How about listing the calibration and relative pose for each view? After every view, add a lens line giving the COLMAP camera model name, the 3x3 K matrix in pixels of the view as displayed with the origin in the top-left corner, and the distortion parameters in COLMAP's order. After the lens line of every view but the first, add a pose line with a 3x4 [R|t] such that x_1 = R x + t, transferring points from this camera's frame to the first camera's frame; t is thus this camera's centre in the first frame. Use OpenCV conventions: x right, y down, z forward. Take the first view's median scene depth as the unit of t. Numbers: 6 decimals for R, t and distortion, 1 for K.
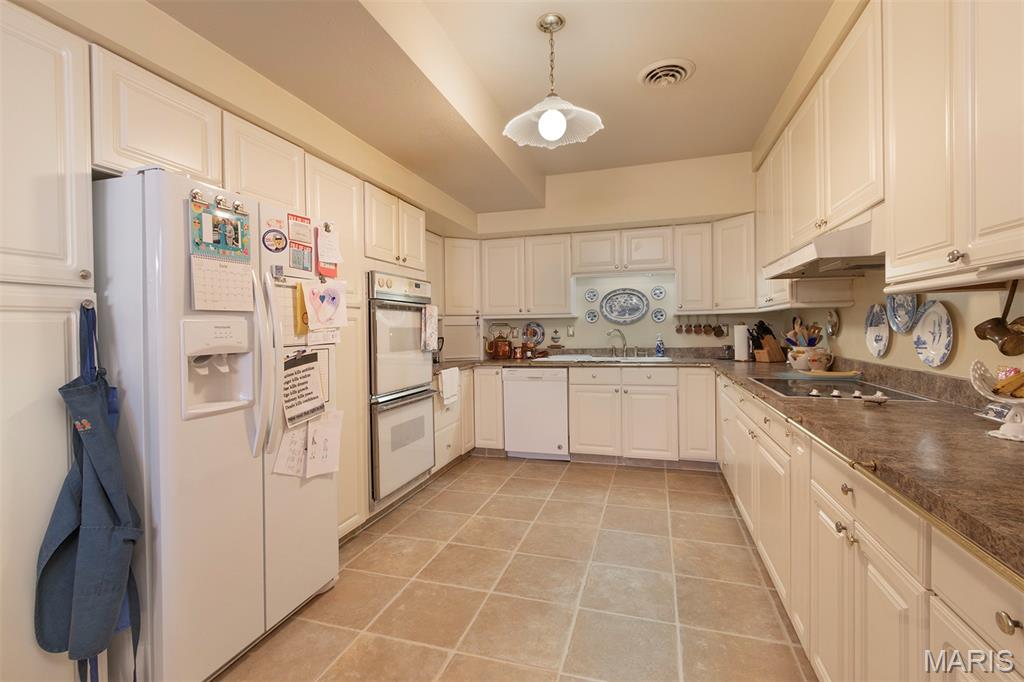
lens RADIAL K [[474.0, 0, 512.0], [0, 474.0, 341.0], [0, 0, 1]] dist [-0.000703, -0.000114]
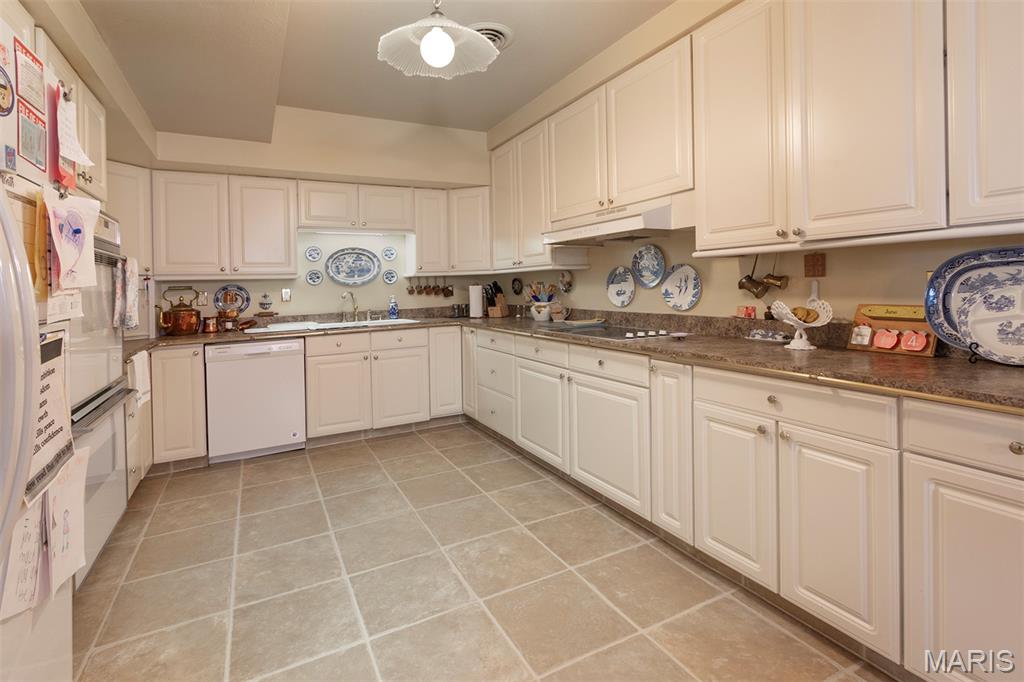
lens RADIAL K [[461.2, 0, 505.9], [0, 461.2, 293.8], [0, 0, 1]] dist [-0.001021, -0.000281]
pose [[0.707818, -0.018207, 0.706160, -0.250215], [0.036374, 0.999281, -0.010694, 0.000195], [-0.705457, 0.033256, 0.707972, 0.198792]]
